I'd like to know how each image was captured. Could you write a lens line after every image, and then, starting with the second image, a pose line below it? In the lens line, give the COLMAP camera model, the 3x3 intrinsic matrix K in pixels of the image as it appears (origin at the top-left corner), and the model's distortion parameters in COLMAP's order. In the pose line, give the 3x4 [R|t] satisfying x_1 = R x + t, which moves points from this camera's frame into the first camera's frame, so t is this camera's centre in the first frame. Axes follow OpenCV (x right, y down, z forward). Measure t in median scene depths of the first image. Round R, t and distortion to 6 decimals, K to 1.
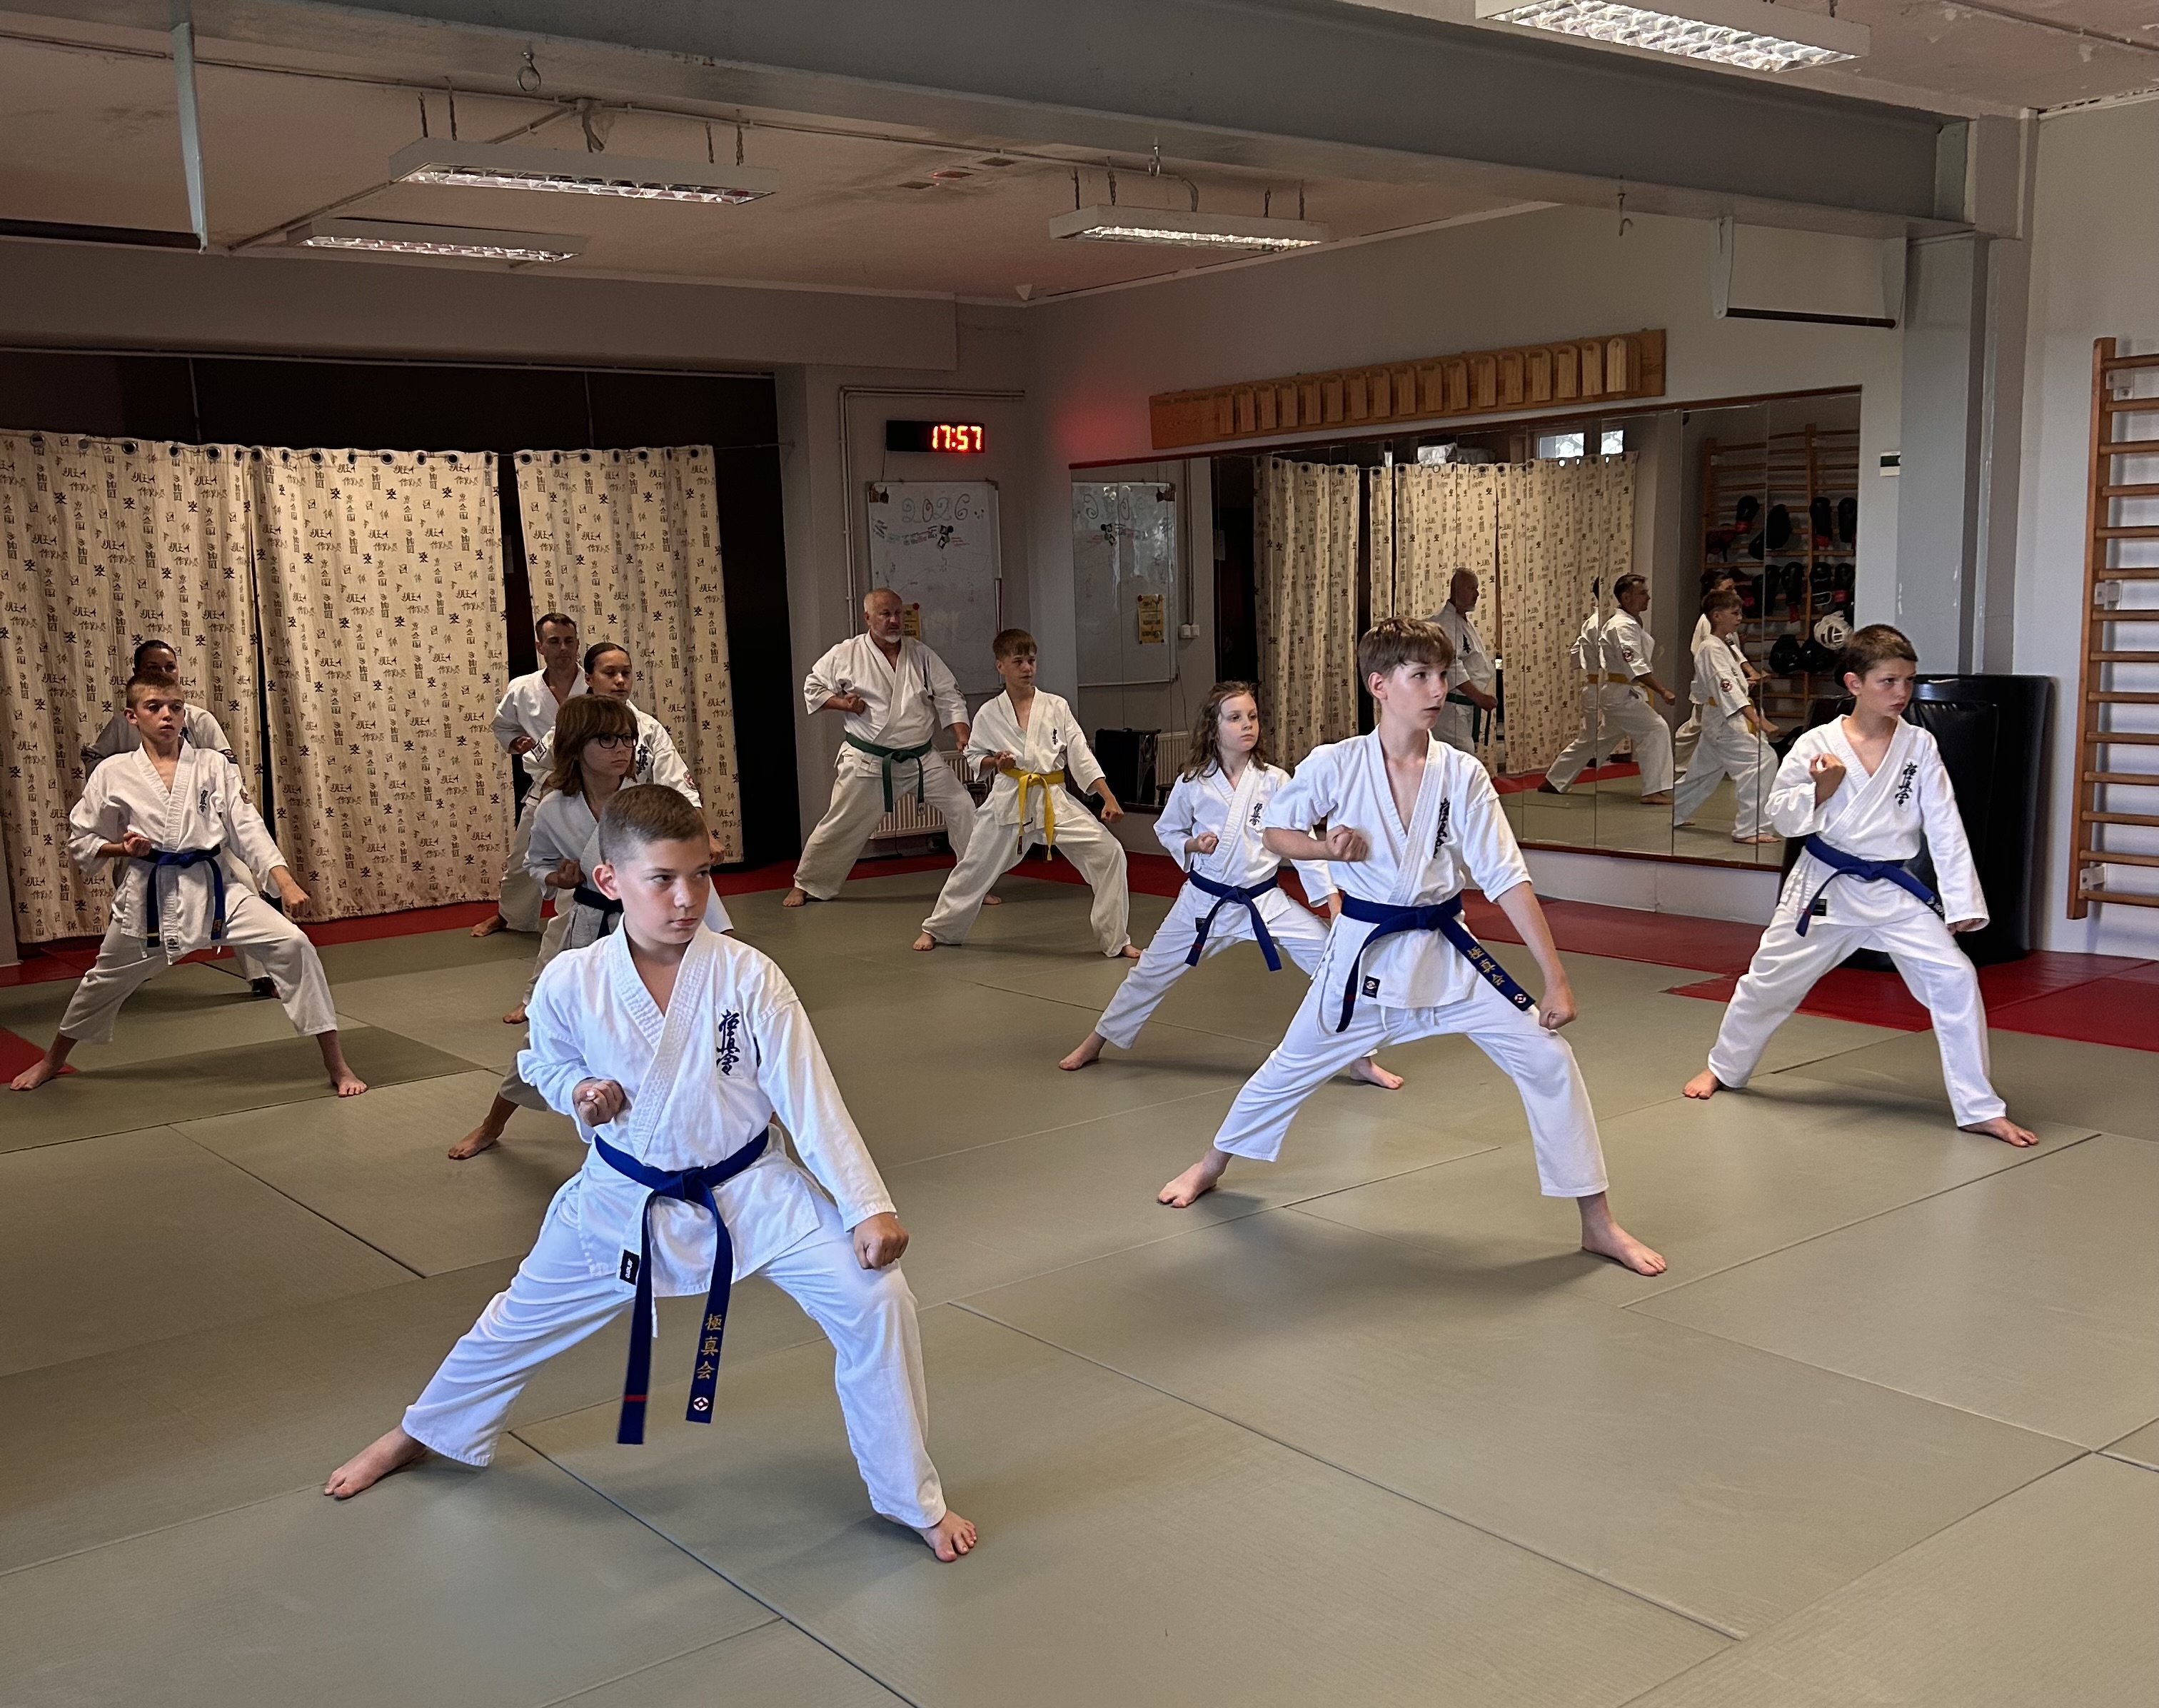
lens RADIAL K [[2165.0, 0, 1095.0], [0, 2165.0, 954.9], [0, 0, 1]] dist [0.074174, -0.157381]
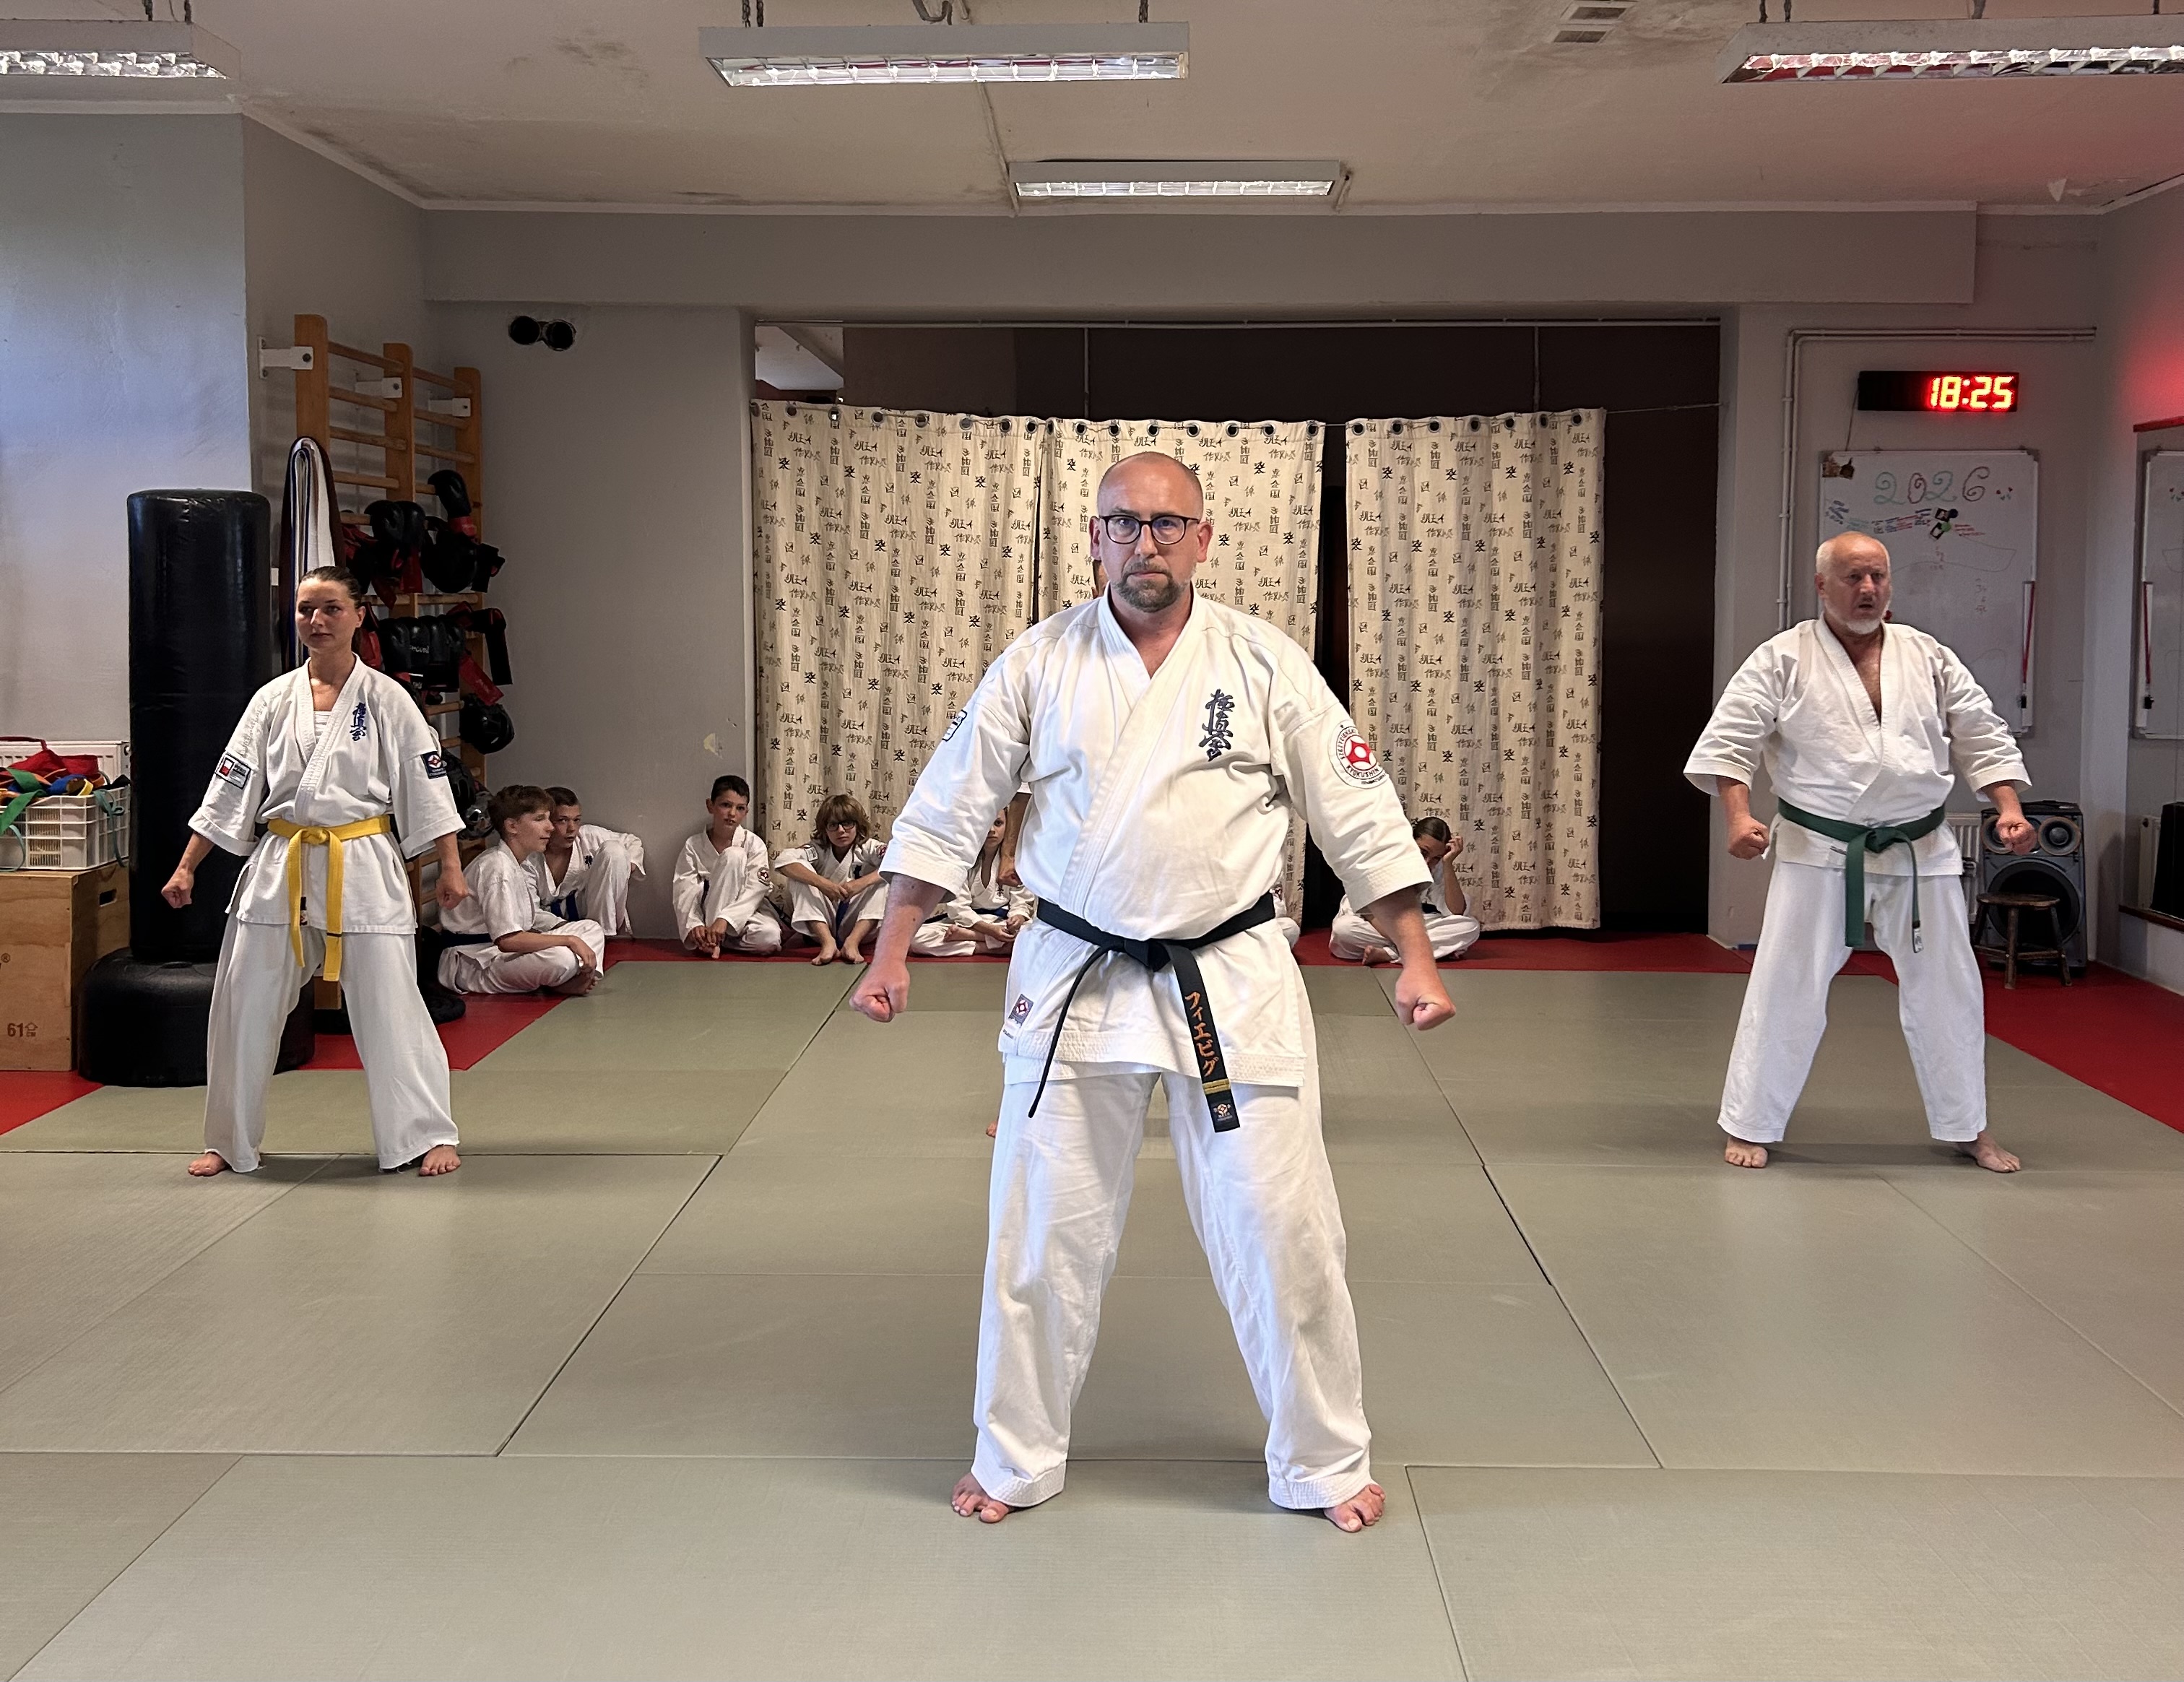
lens RADIAL K [[2218.7, 0, 1111.8], [0, 2218.7, 707.9], [0, 0, 1]] dist [0.221124, -0.640011]
pose [[0.770056, 0.067265, -0.634421, 0.236662], [-0.138165, 0.988409, -0.062907, -0.052303], [0.622836, 0.136097, 0.770424, 0.288307]]
